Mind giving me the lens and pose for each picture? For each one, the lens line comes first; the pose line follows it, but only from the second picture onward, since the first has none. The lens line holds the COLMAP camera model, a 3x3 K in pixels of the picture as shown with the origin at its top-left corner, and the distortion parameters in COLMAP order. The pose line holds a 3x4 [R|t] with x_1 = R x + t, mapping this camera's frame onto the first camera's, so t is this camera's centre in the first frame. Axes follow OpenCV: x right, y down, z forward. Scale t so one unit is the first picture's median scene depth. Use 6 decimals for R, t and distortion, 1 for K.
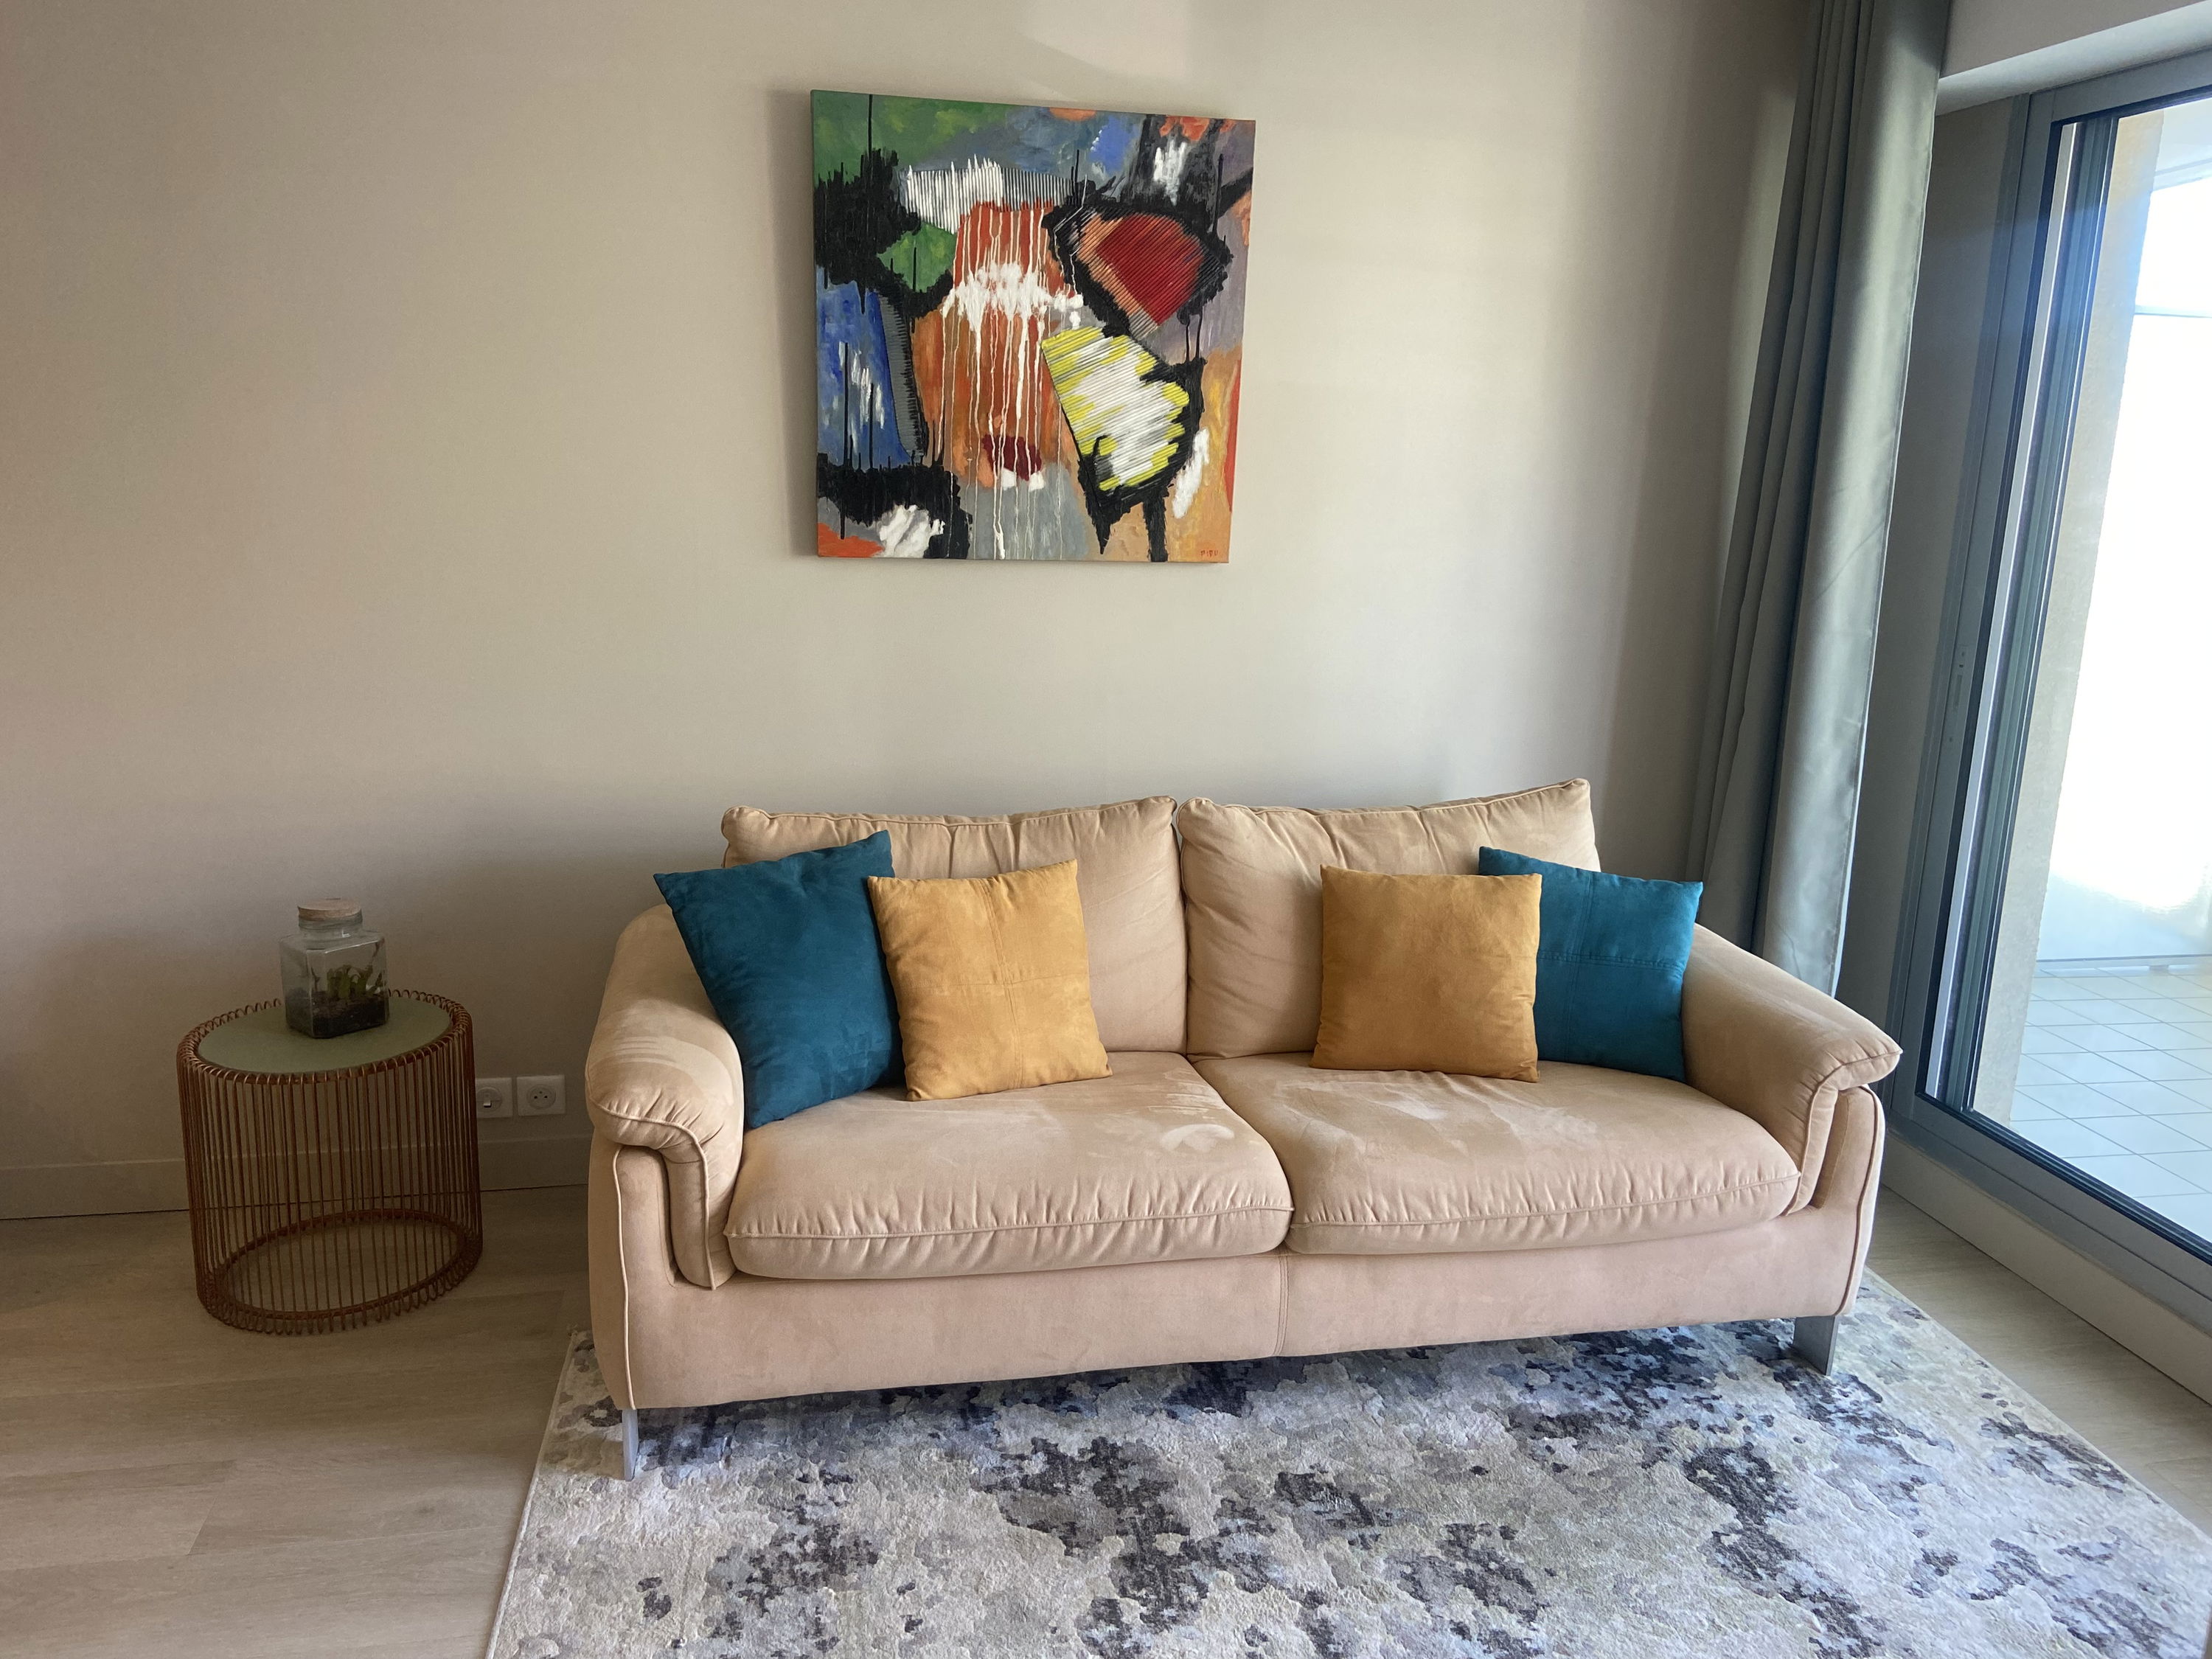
lens RADIAL K [[1670.6, 0, 1089.8], [0, 1670.6, 842.0], [0, 0, 1]] dist [0.032954, -0.042626]
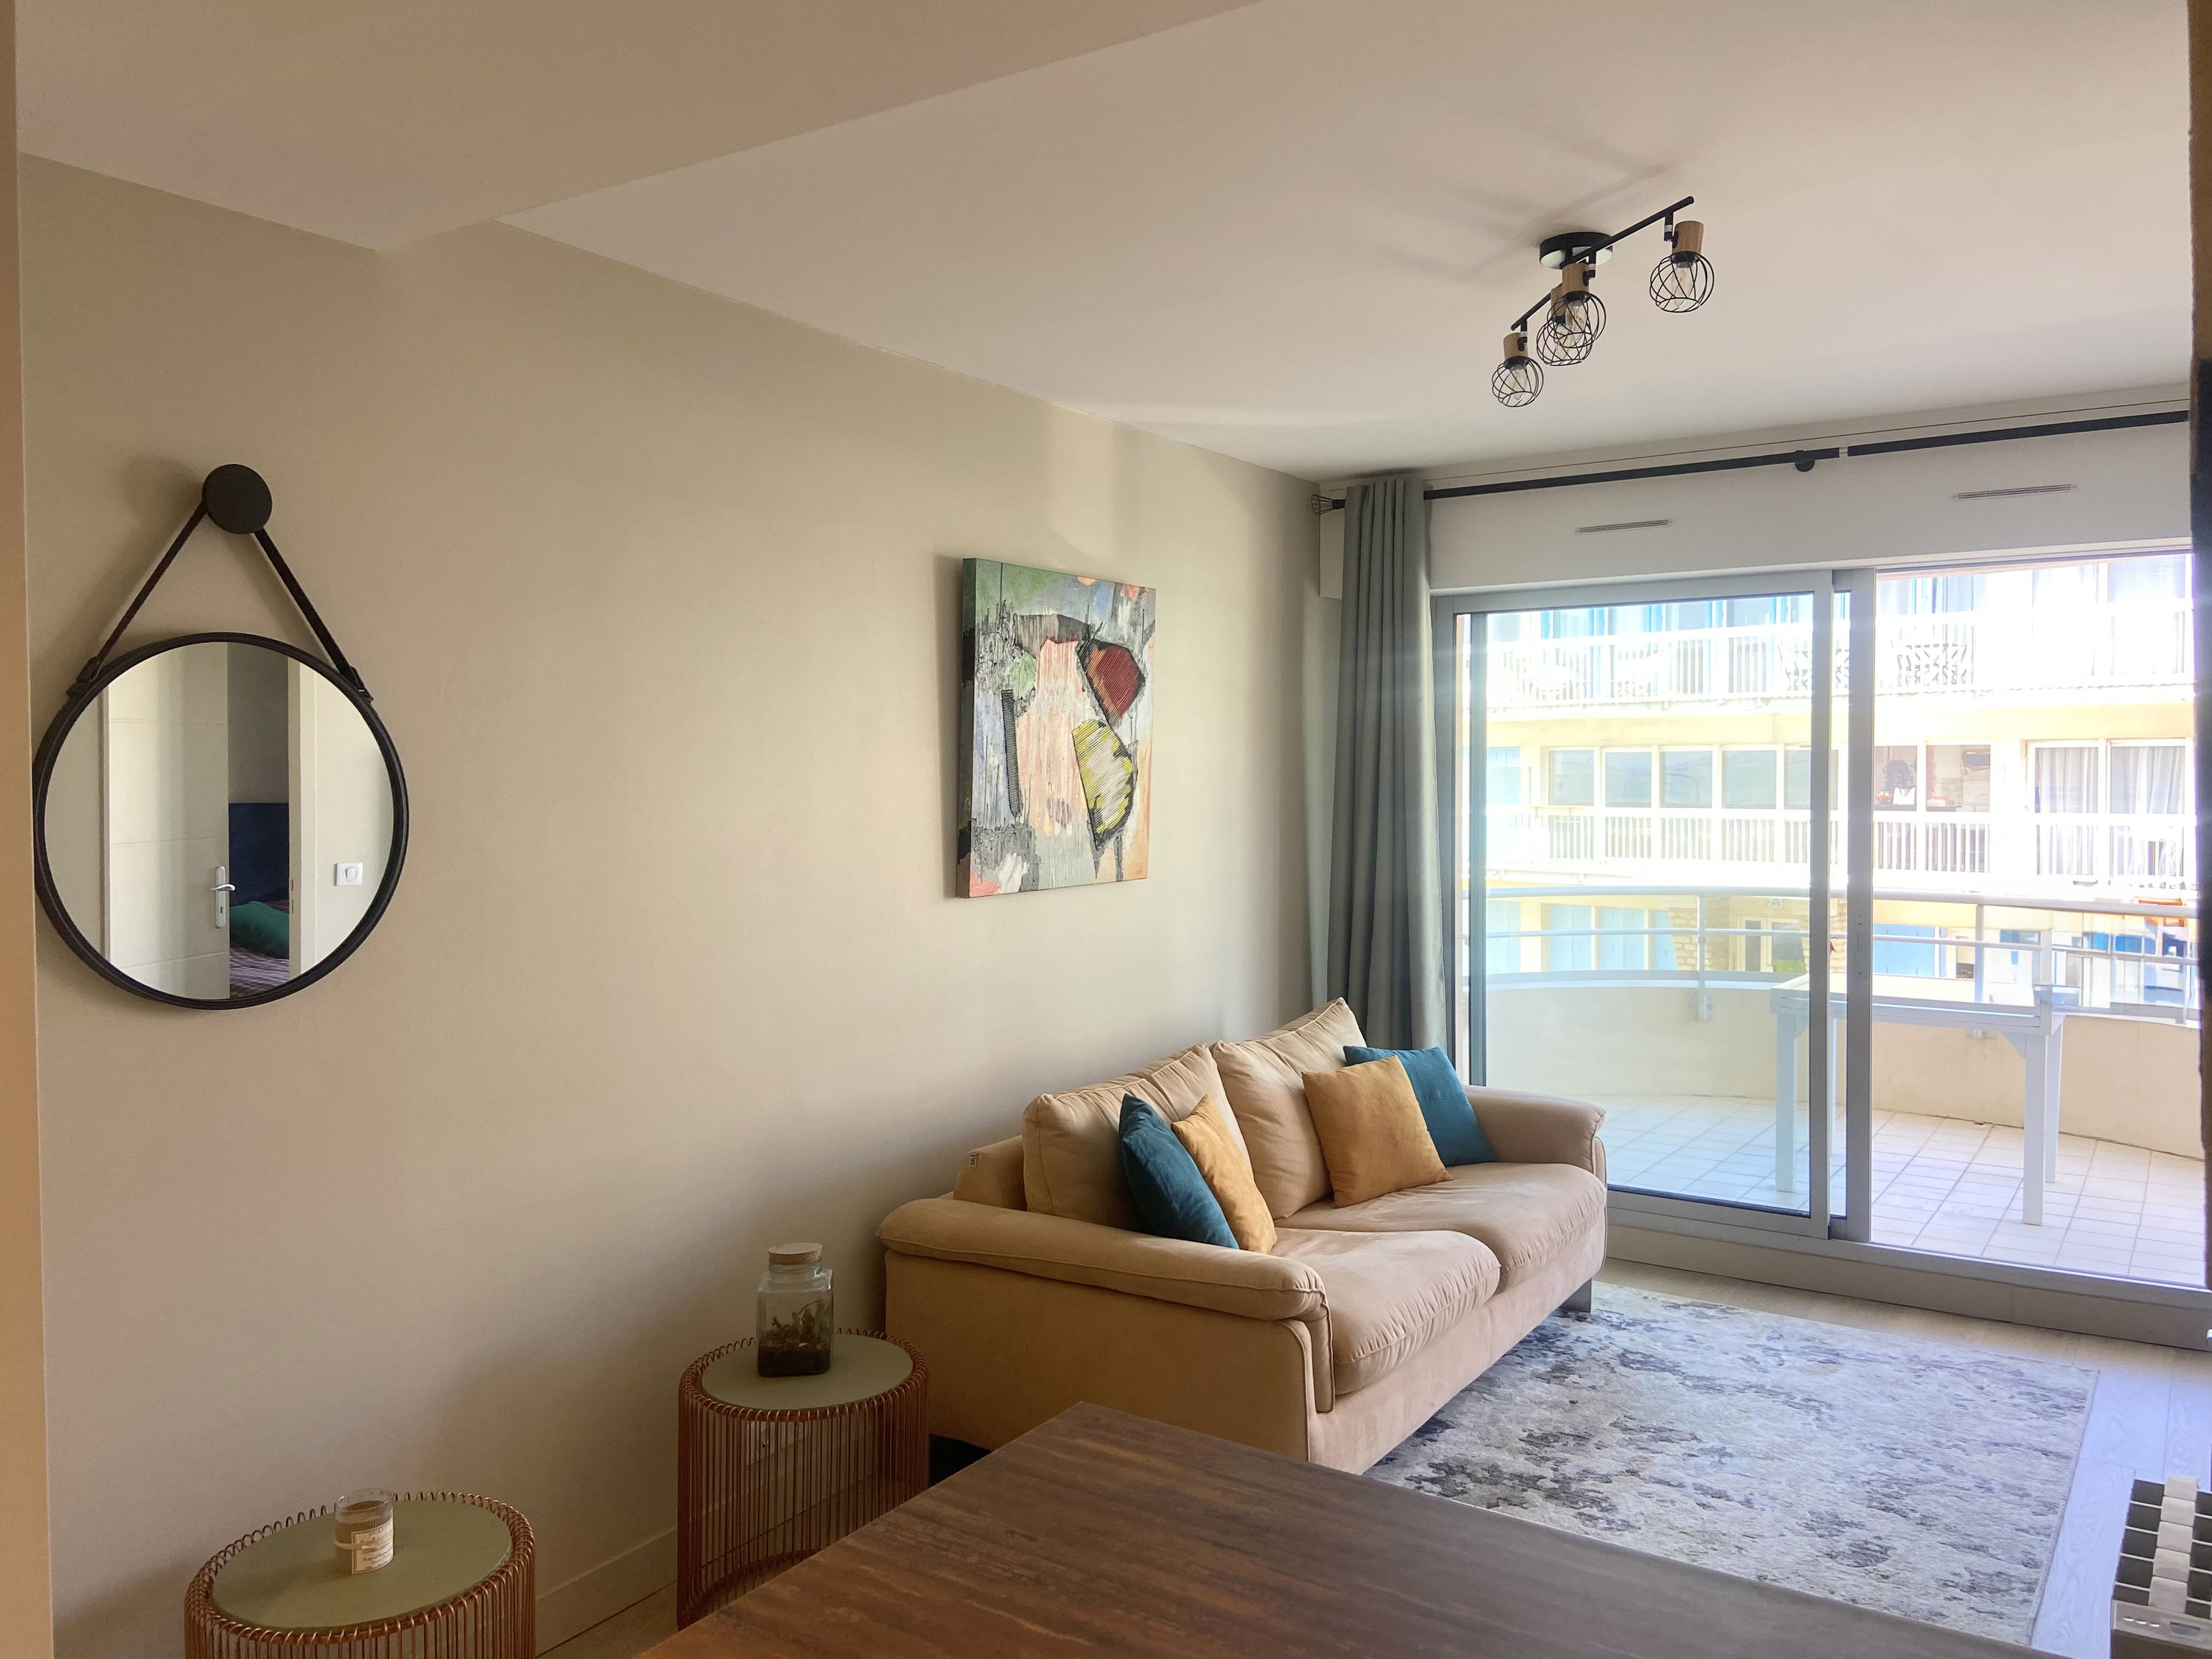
lens RADIAL K [[1670.6, 0, 1104.7], [0, 1670.6, 812.3], [0, 0, 1]] dist [0.032954, -0.042626]
pose [[0.687720, -0.044547, 0.724608, -1.129264], [0.186816, 0.975362, -0.117343, -0.075052], [-0.701527, 0.216068, 0.679098, 0.069971]]
